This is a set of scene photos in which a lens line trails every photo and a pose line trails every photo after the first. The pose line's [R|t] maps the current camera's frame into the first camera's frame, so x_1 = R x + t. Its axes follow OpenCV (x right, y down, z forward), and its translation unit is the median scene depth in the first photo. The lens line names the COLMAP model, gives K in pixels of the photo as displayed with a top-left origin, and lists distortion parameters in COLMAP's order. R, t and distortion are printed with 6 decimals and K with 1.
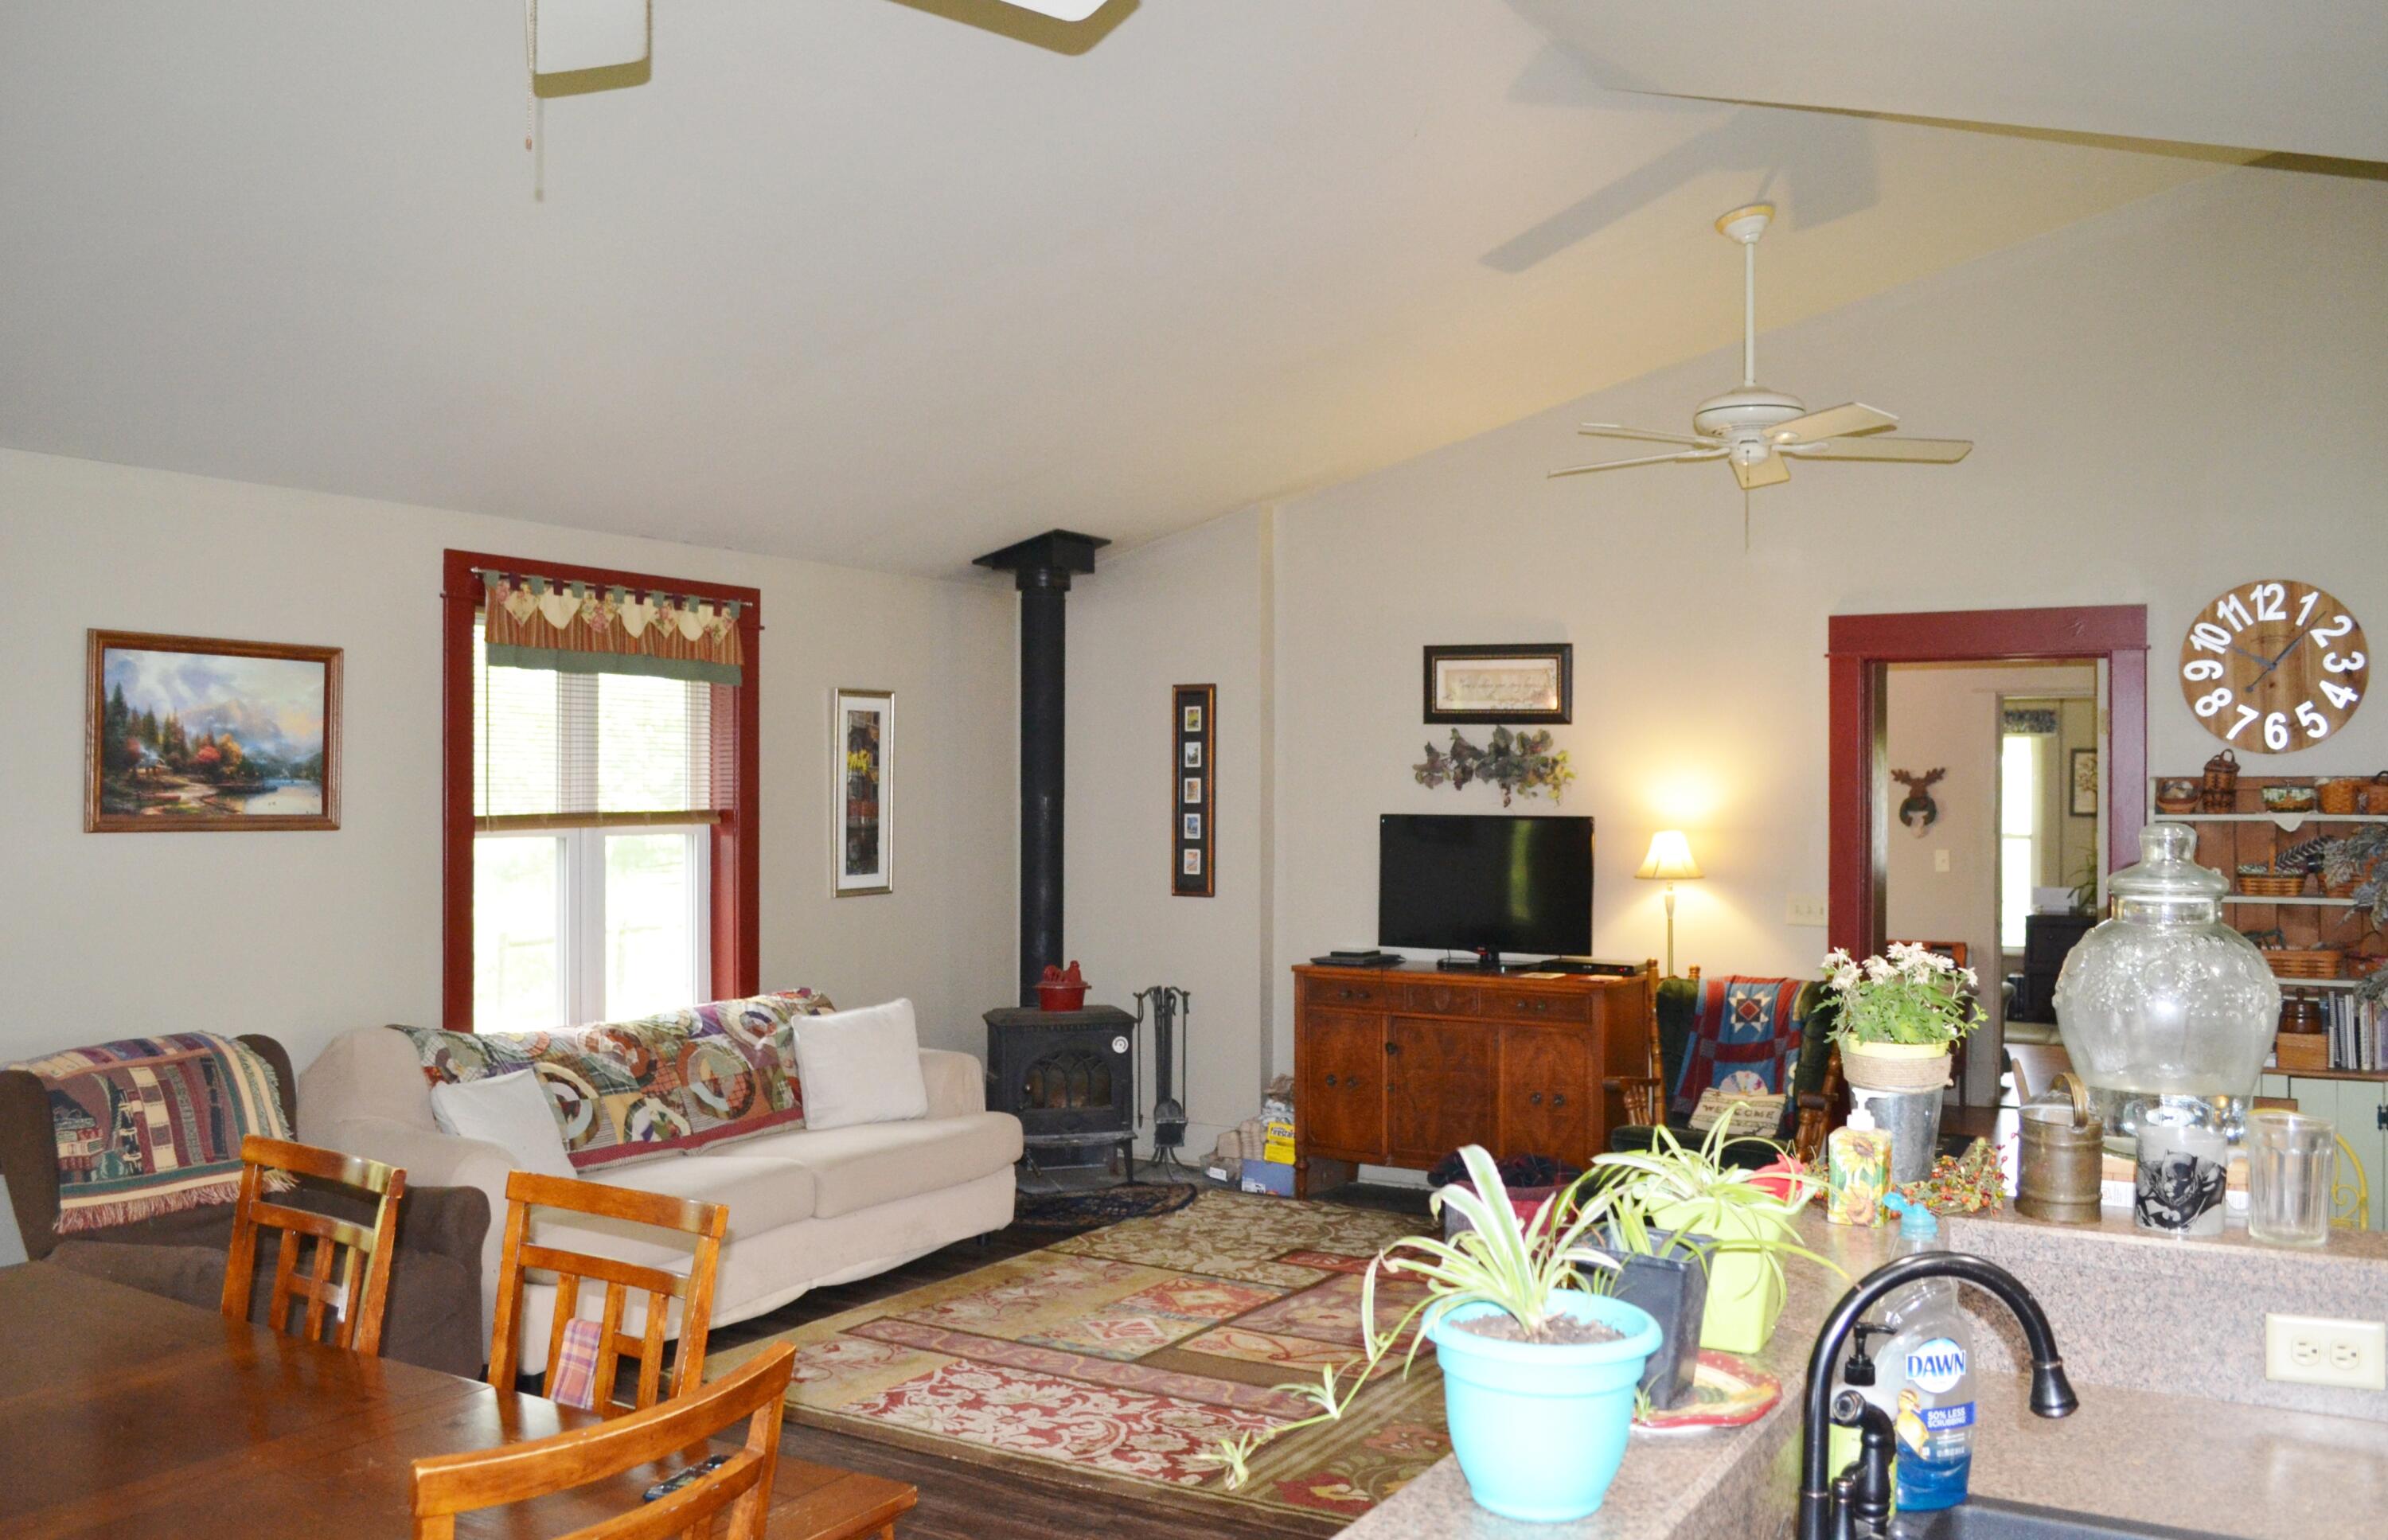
lens RADIAL K [[1952.0, 0, 1189.1], [0, 1952.0, 779.3], [0, 0, 1]] dist [-0.076137, 0.001490]
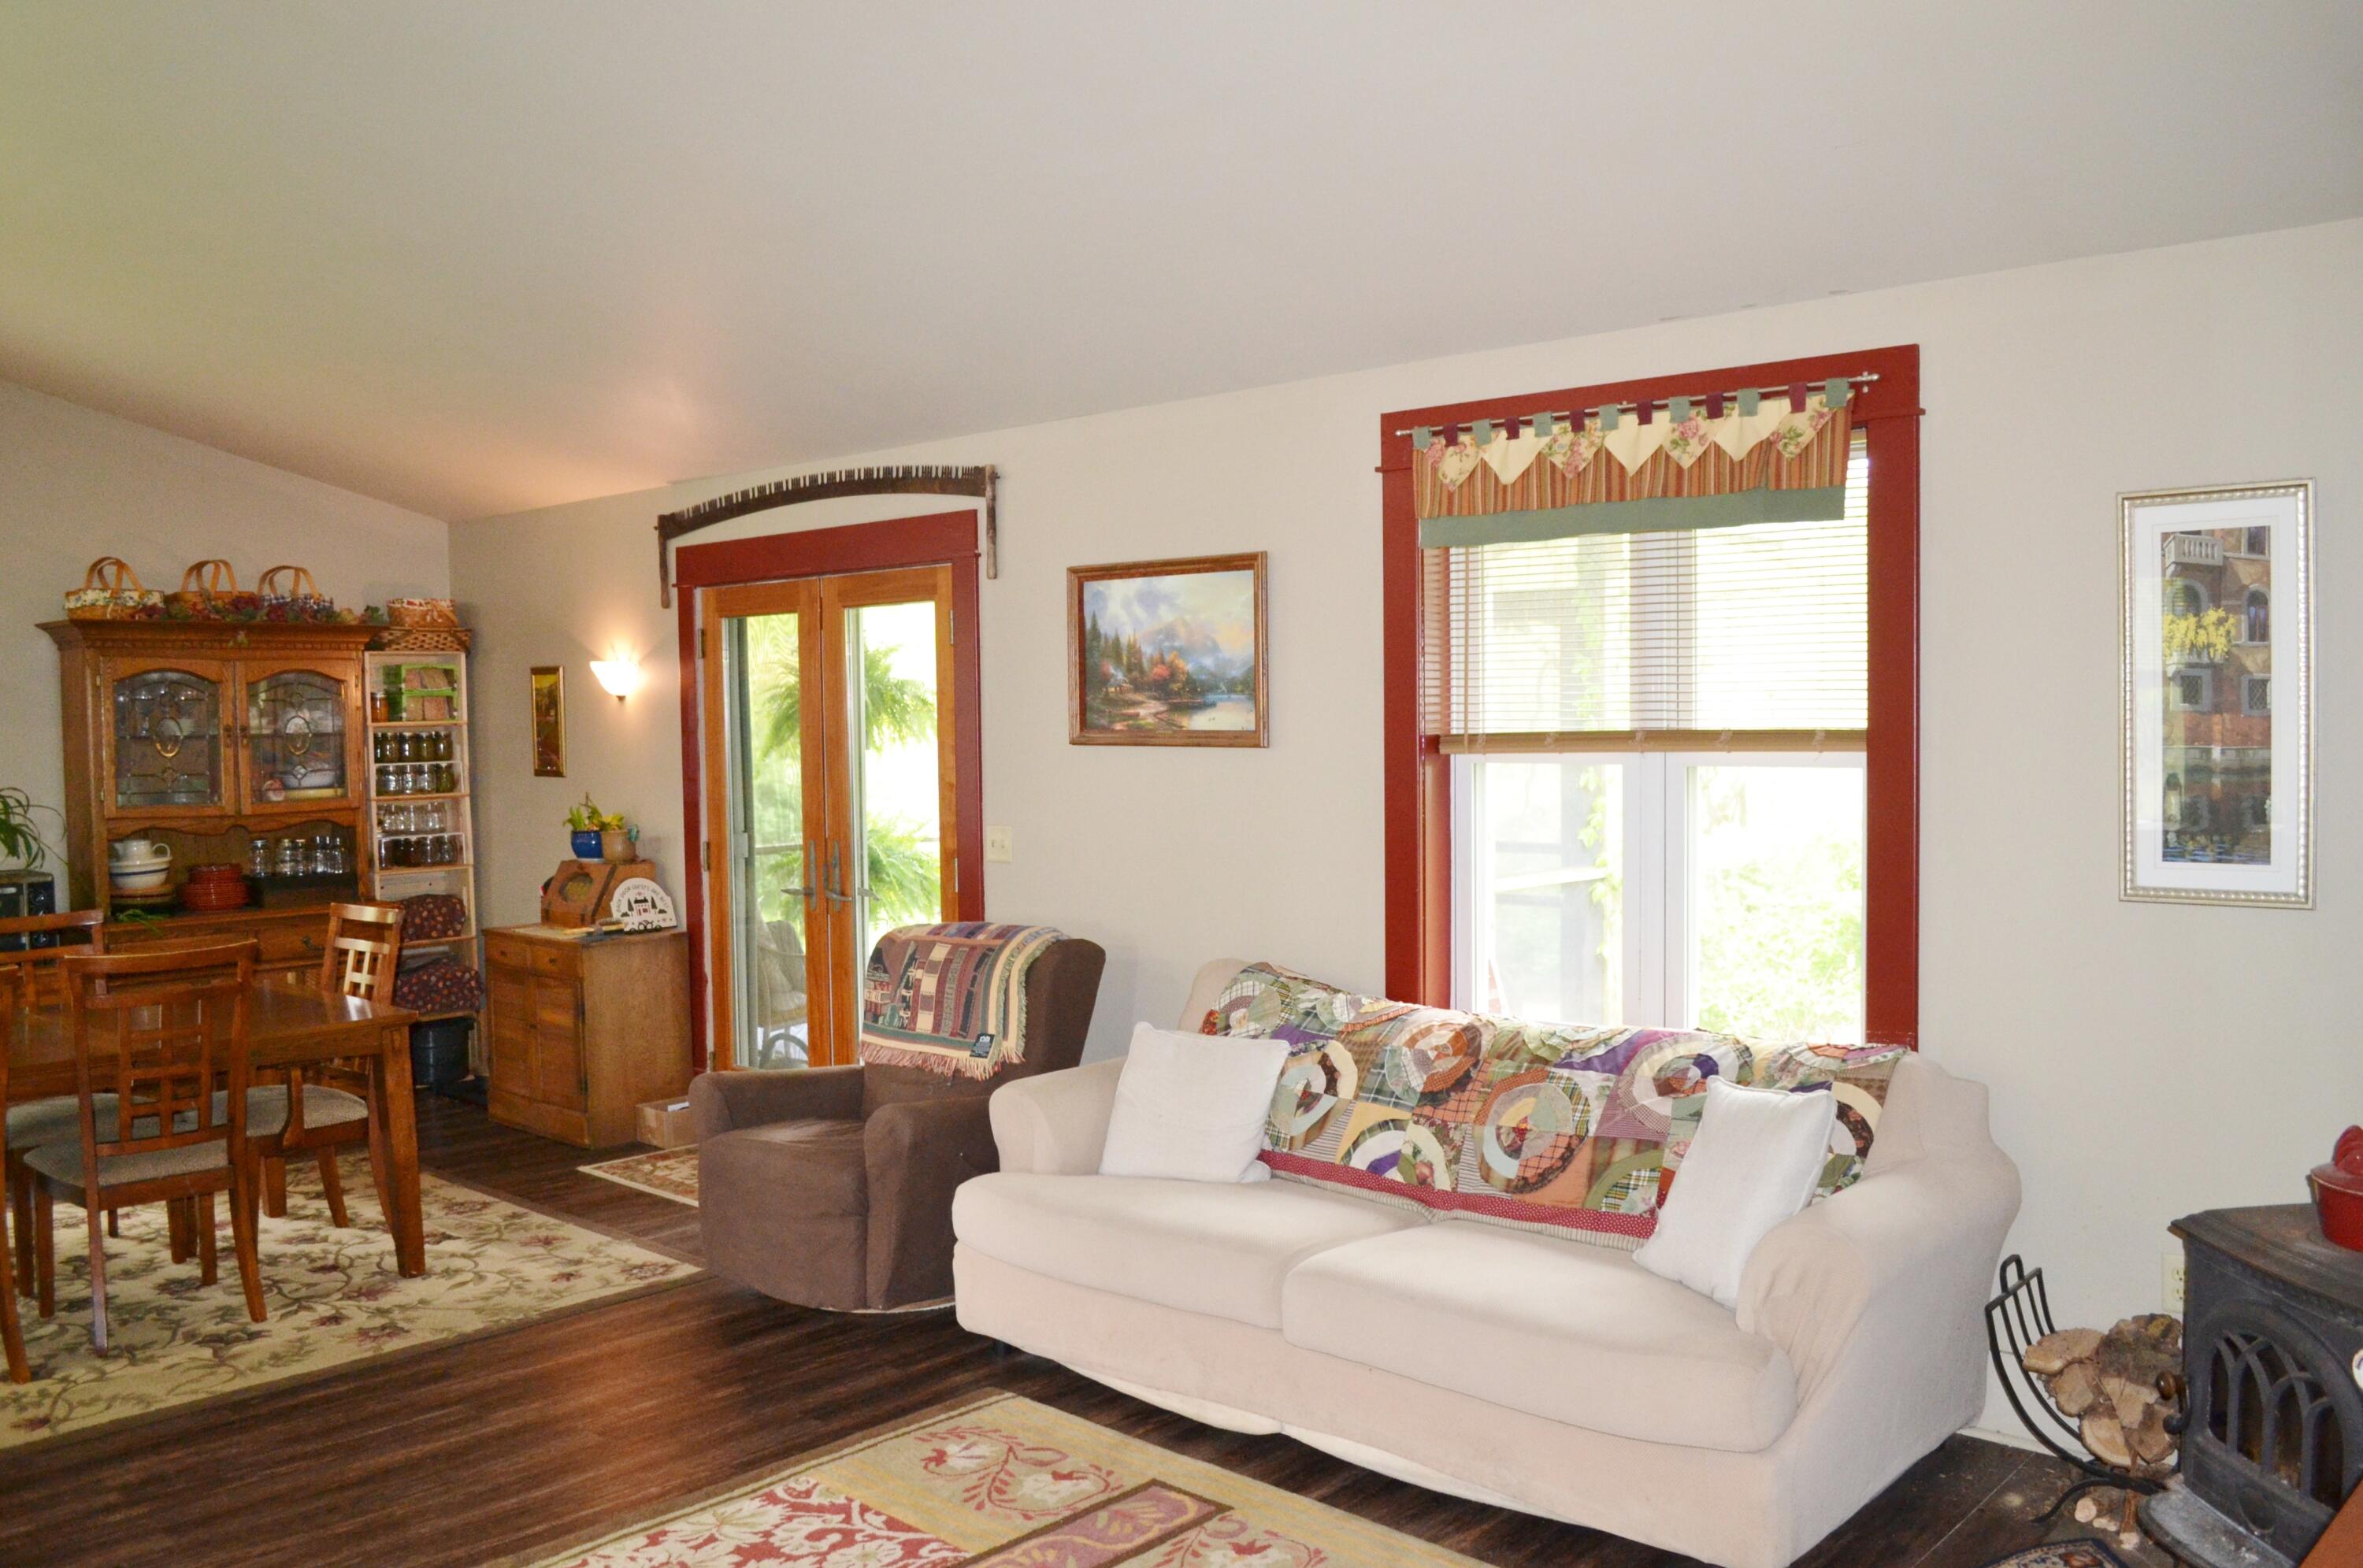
lens RADIAL K [[1891.3, 0, 1178.5], [0, 1891.3, 789.1], [0, 0, 1]] dist [-0.082986, 0.013713]
pose [[-0.202086, 0.040276, -0.978539, 0.430048], [0.017402, 0.999144, 0.037530, 0.010545], [0.979213, -0.009444, -0.202614, 1.056321]]
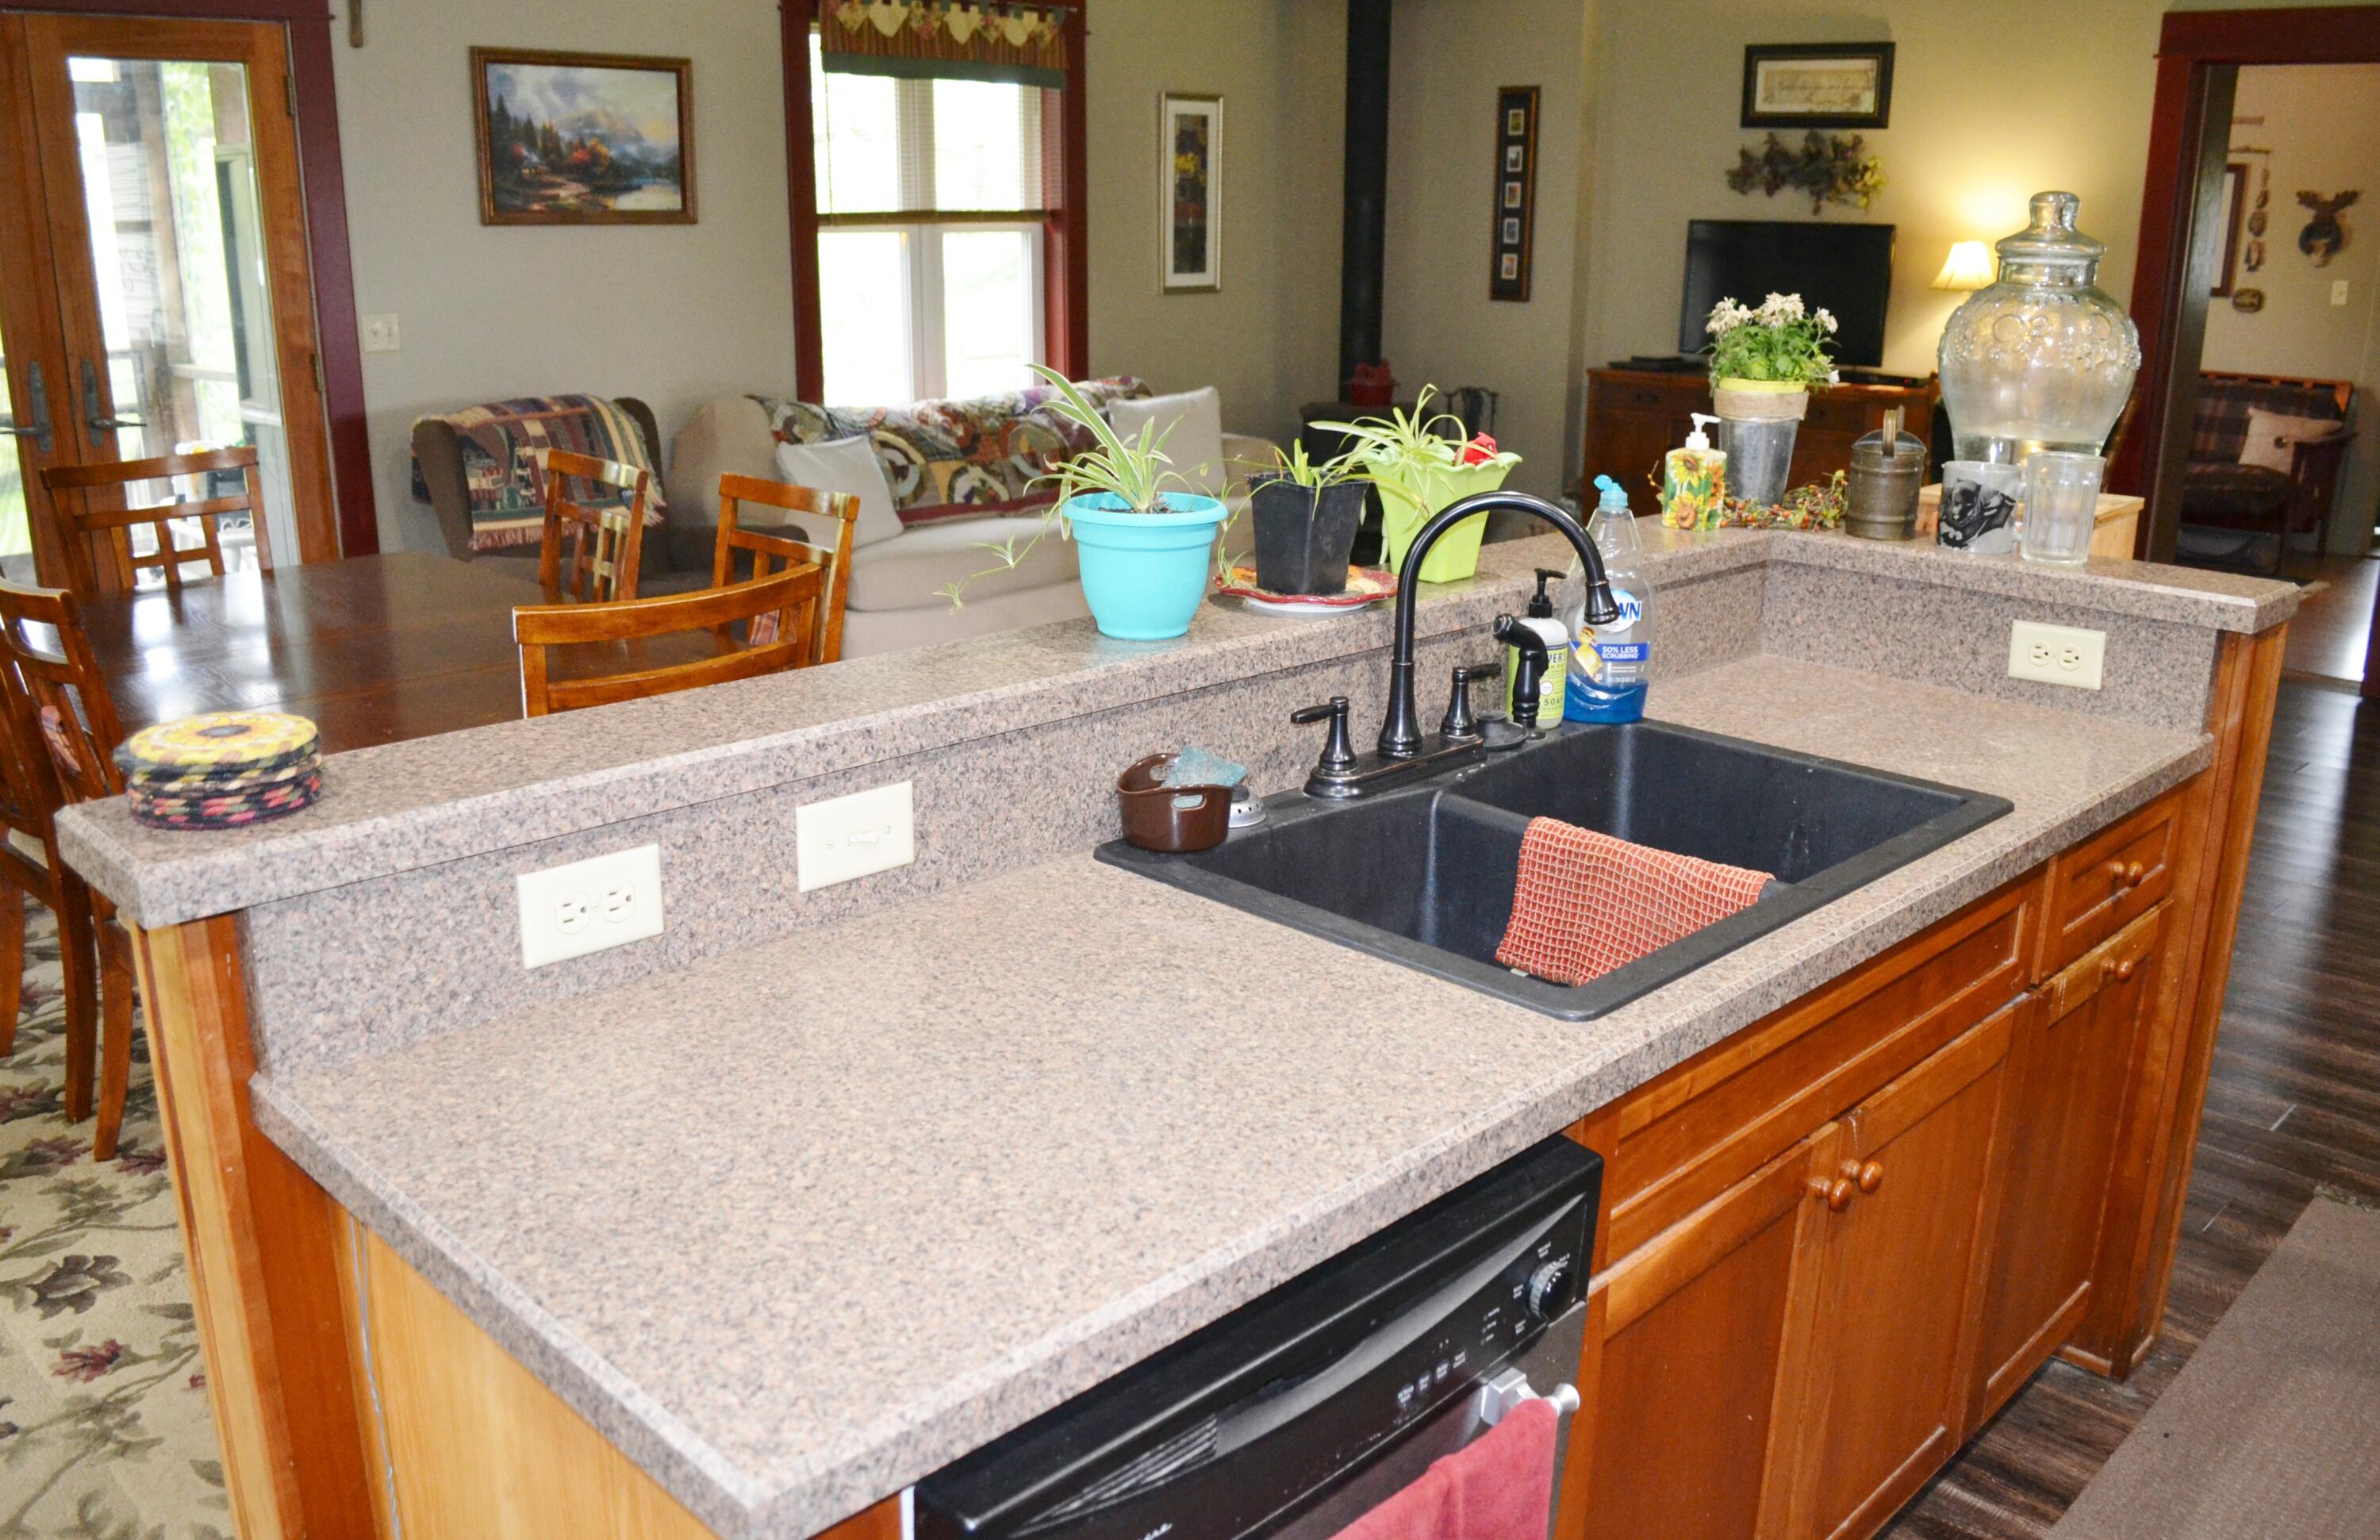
lens RADIAL K [[1945.8, 0, 1185.1], [0, 1945.8, 779.3], [0, 0, 1]] dist [-0.076137, 0.001490]
pose [[0.969757, 0.071491, -0.233369, 0.123633], [-0.001793, 0.958203, 0.286085, 0.013756], [0.244068, -0.277014, 0.929351, -0.084557]]
